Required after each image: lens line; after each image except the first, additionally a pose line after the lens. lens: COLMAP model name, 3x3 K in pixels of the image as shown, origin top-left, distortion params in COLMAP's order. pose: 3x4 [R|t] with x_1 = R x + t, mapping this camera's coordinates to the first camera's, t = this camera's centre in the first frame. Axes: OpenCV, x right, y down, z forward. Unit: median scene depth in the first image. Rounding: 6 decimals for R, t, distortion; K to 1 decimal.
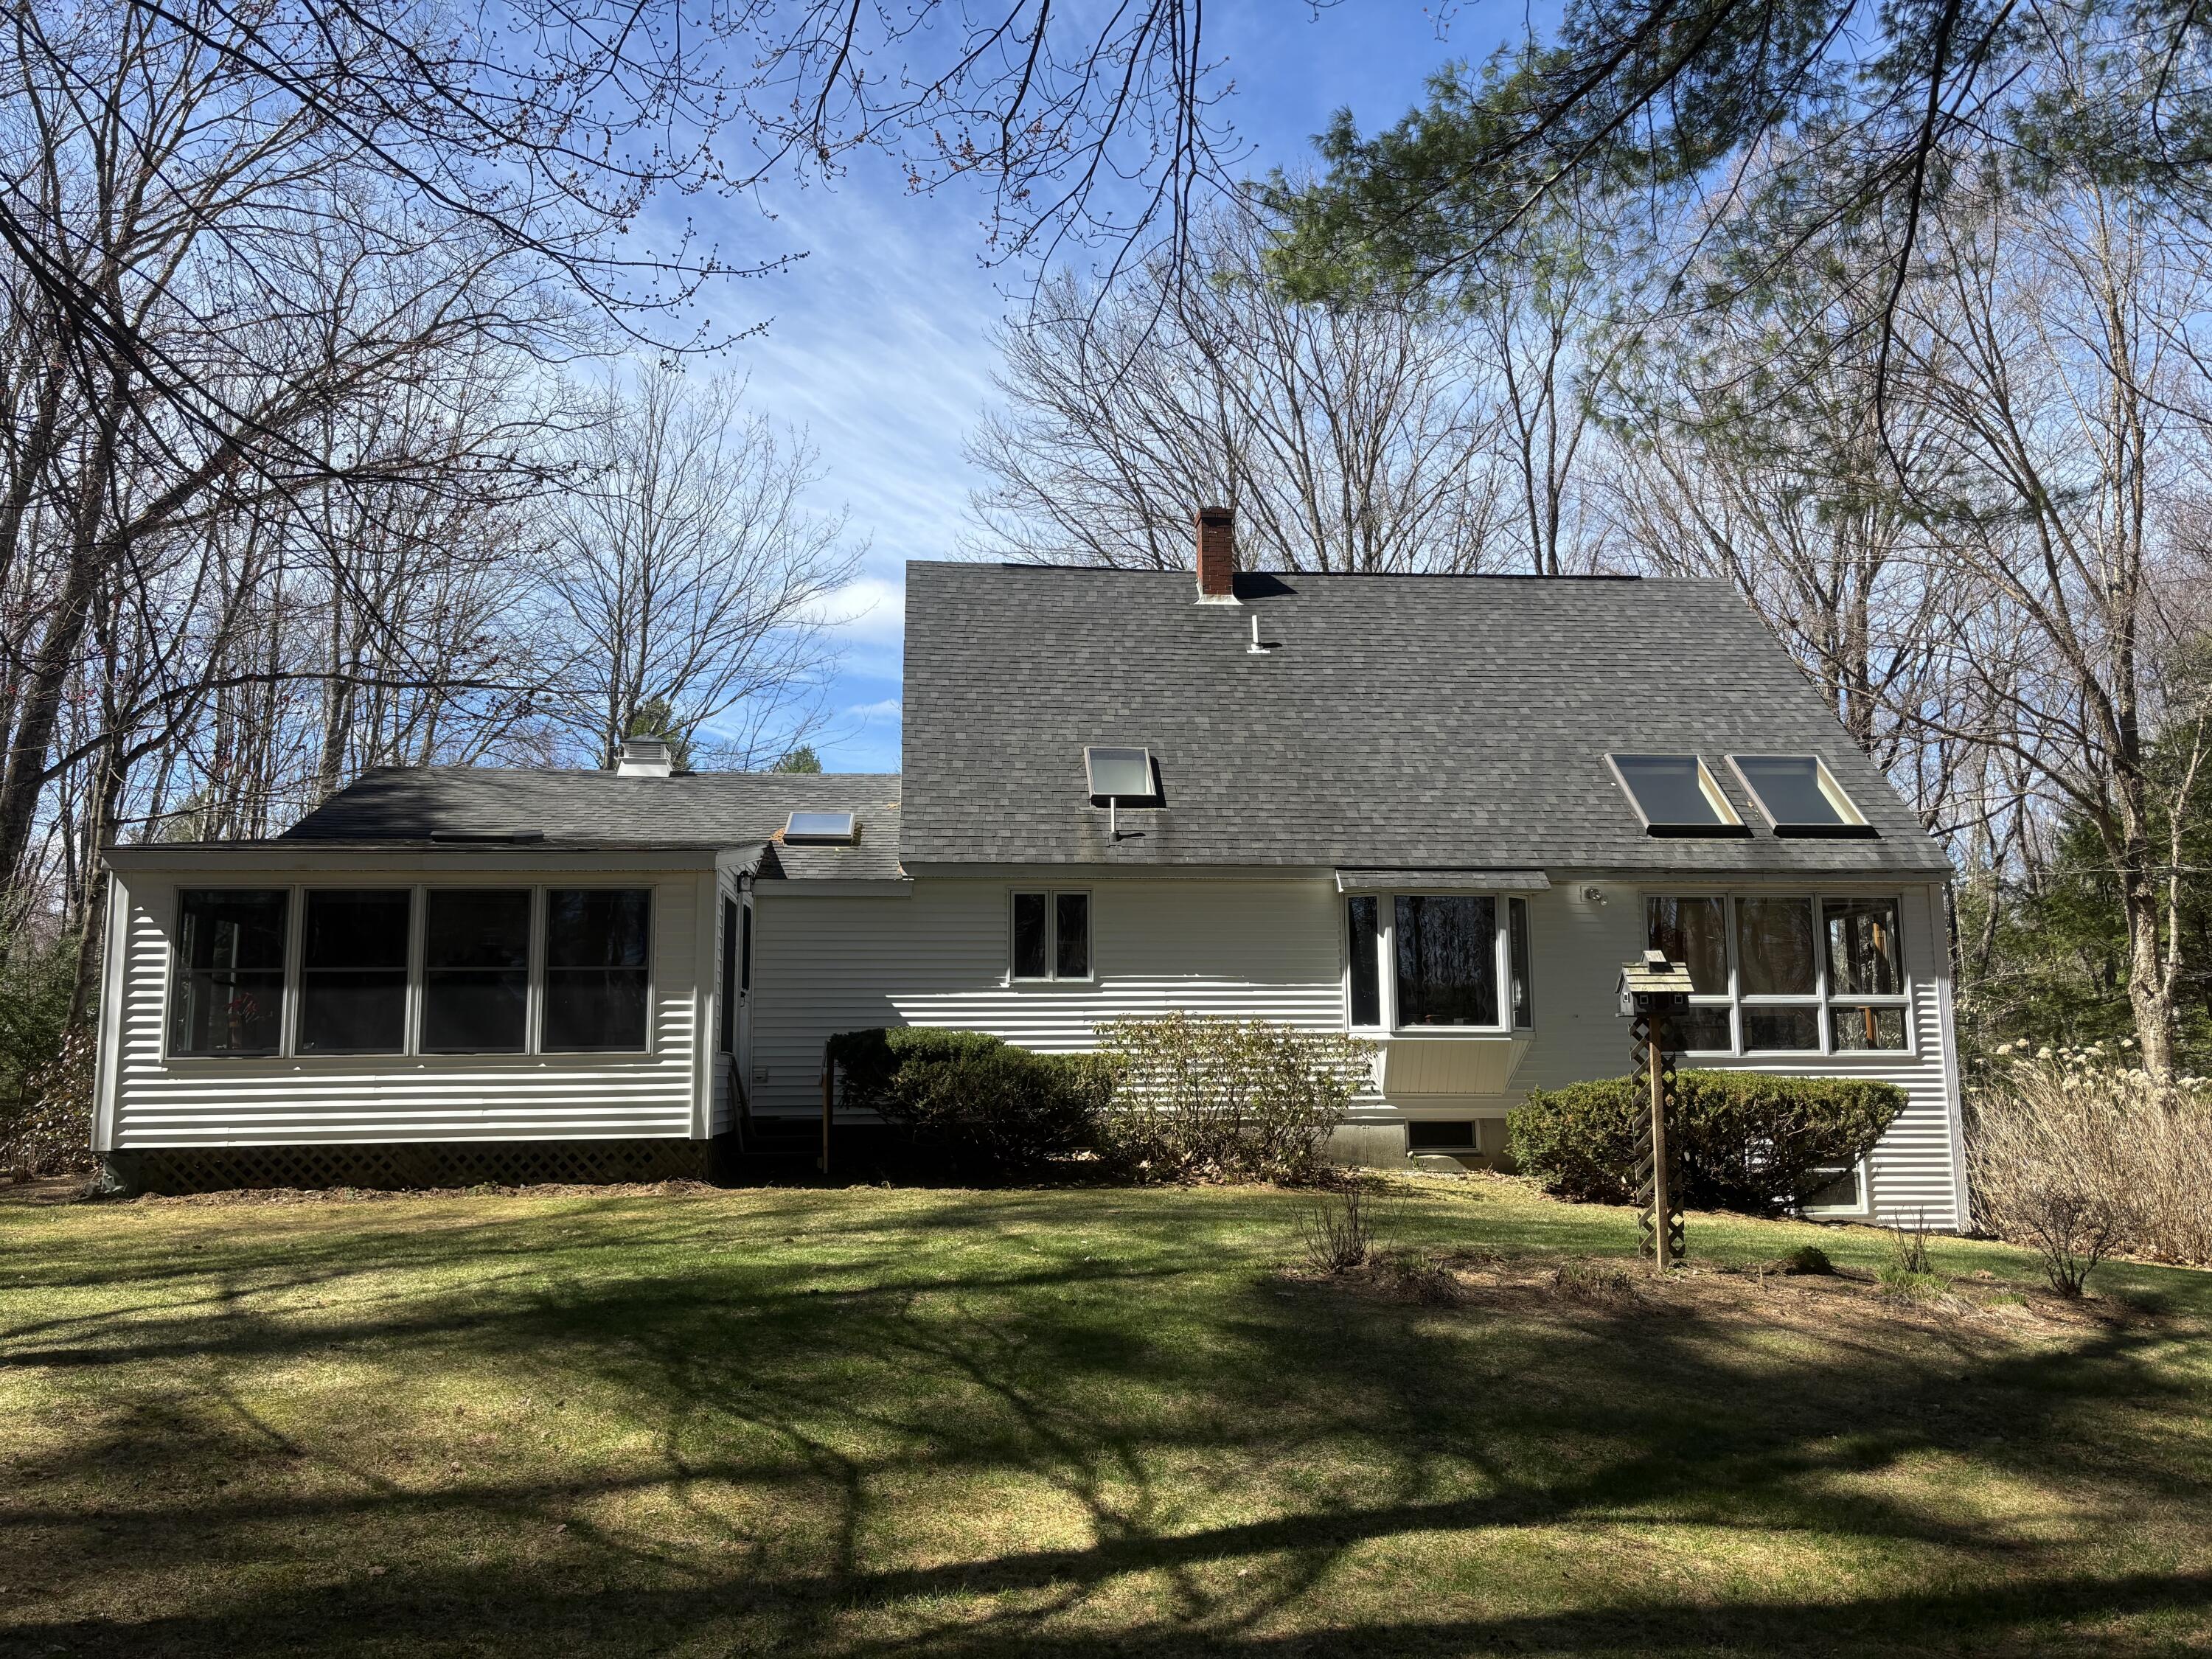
lens RADIAL K [[1570.2, 0, 1103.1], [0, 1570.2, 876.2], [0, 0, 1]] dist [0.002581, 0.066797]
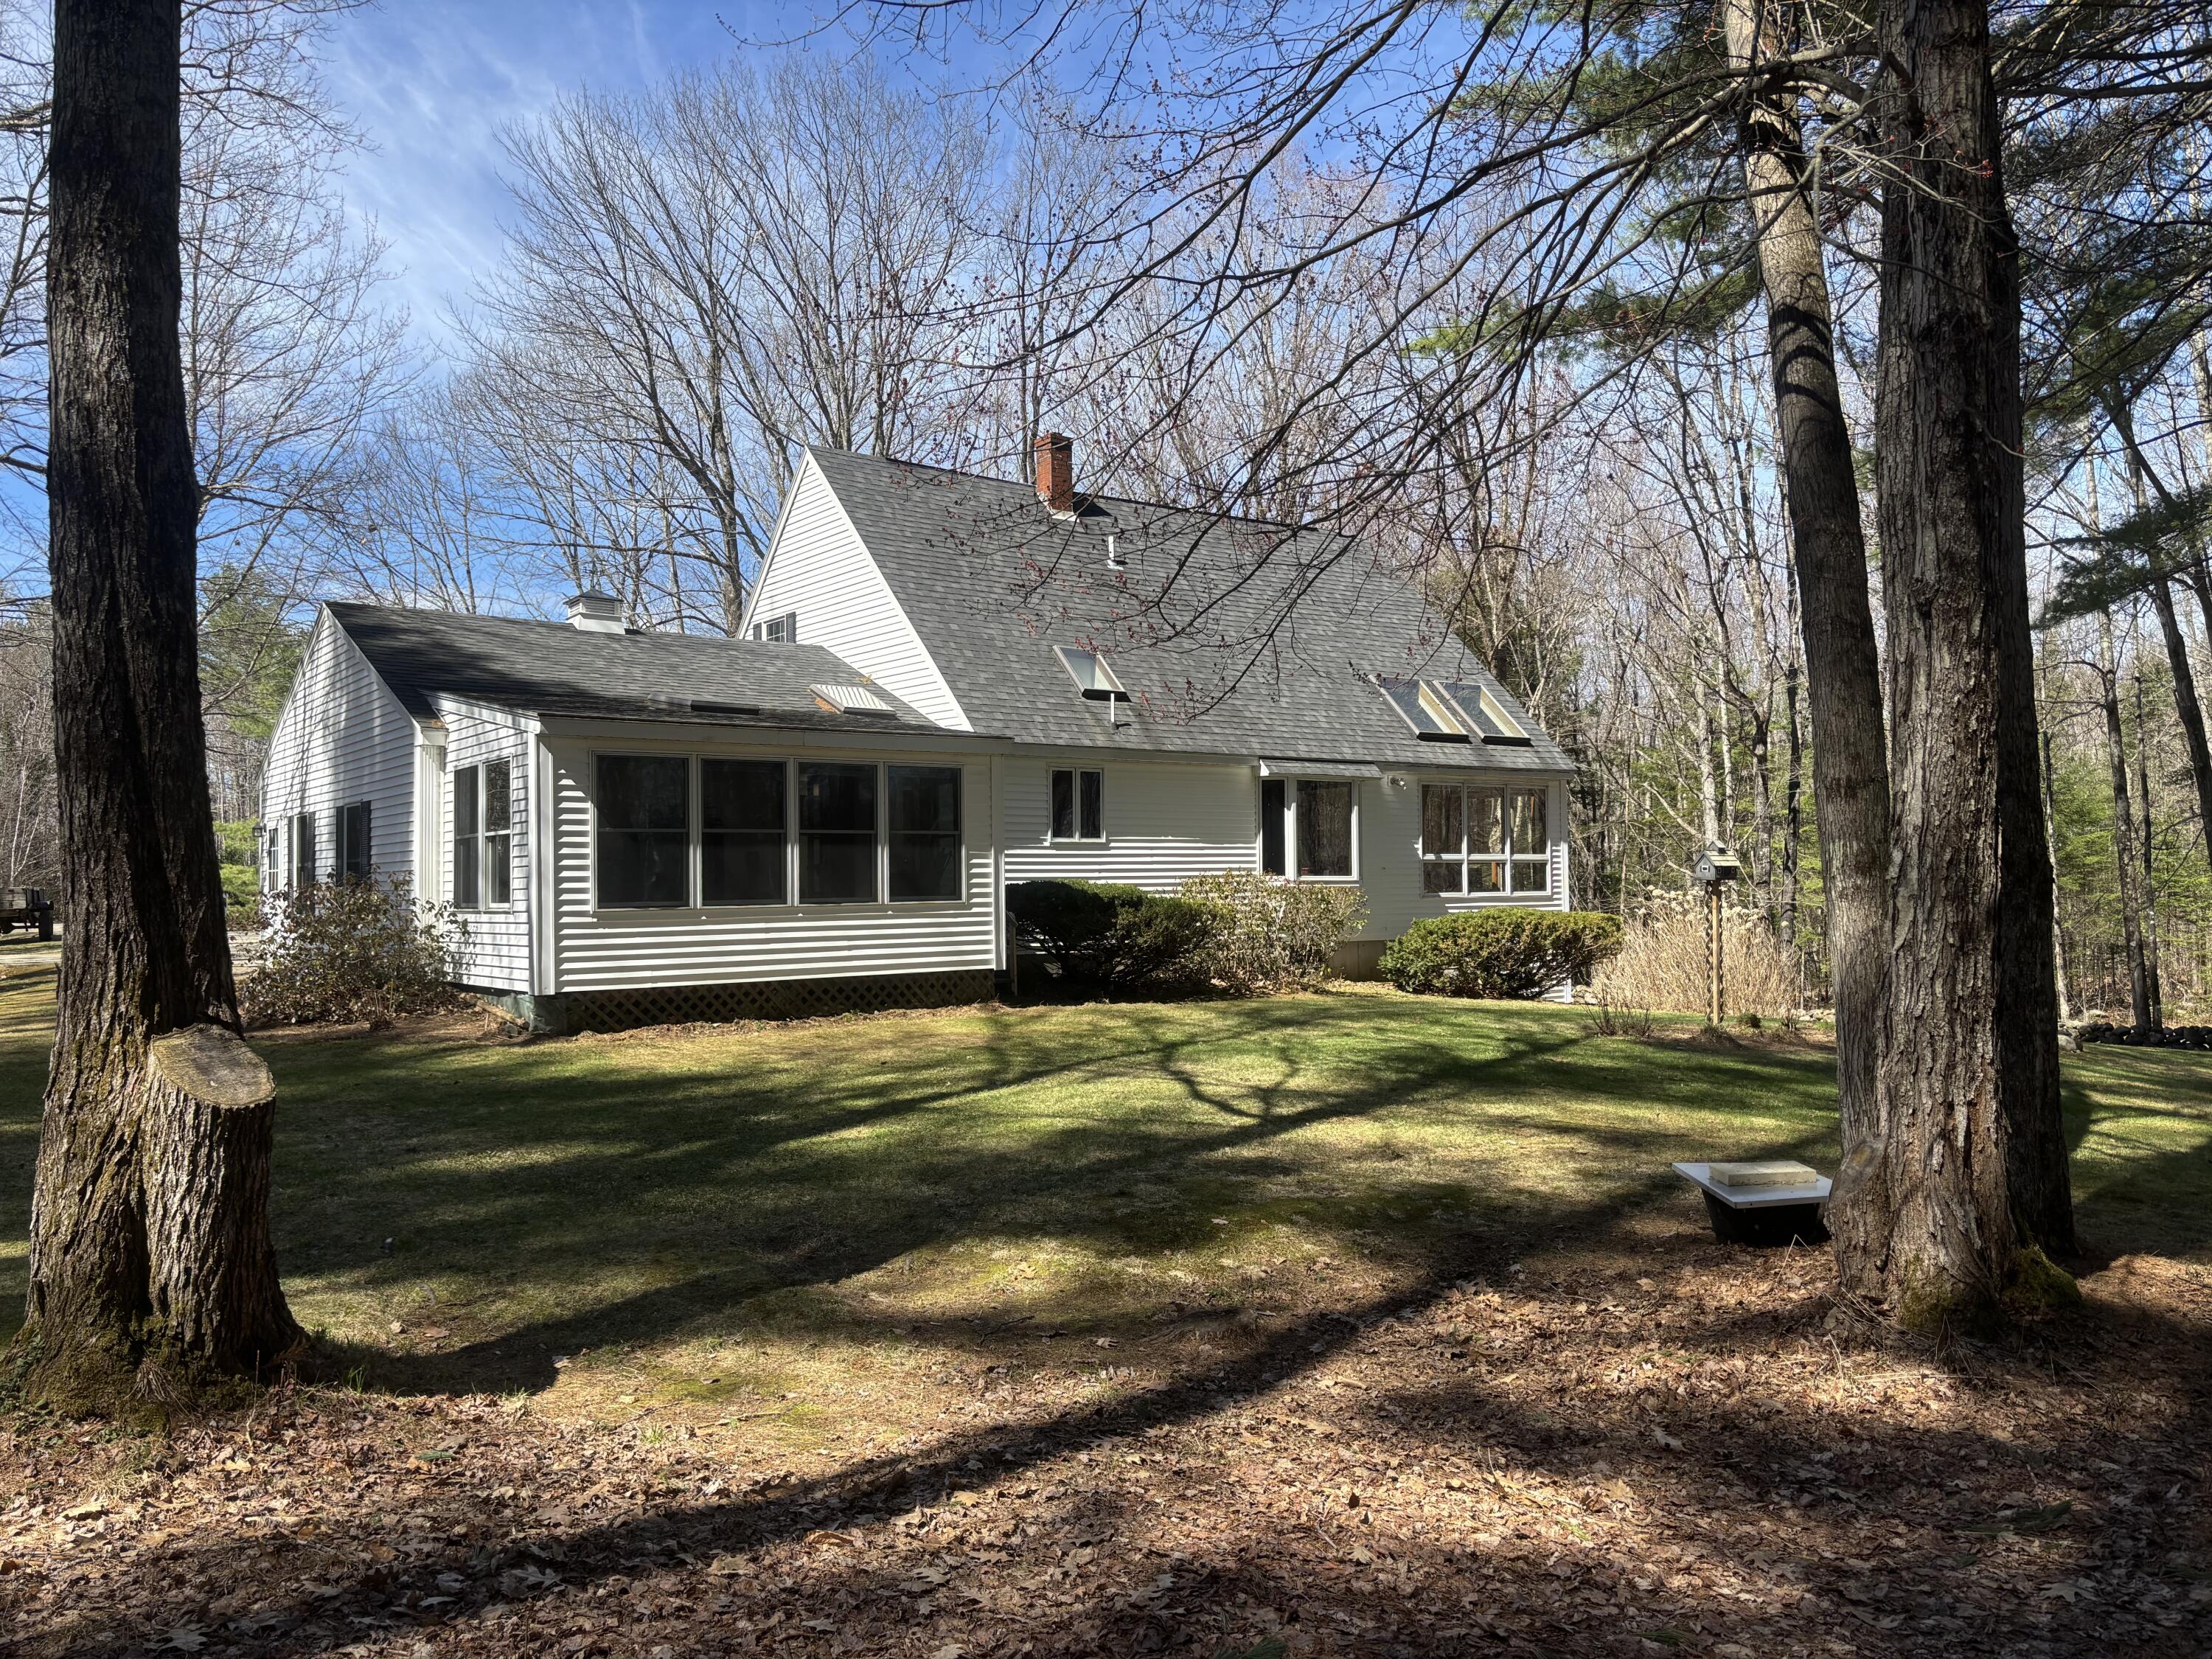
lens RADIAL K [[1673.6, 0, 1106.0], [0, 1673.6, 829.5], [0, 0, 1]] dist [0.100421, -0.089865]
pose [[0.849879, 0.012850, 0.526822, -0.707802], [-0.051893, 0.996885, 0.059400, -0.021739], [-0.524417, -0.077821, 0.847898, -0.131842]]
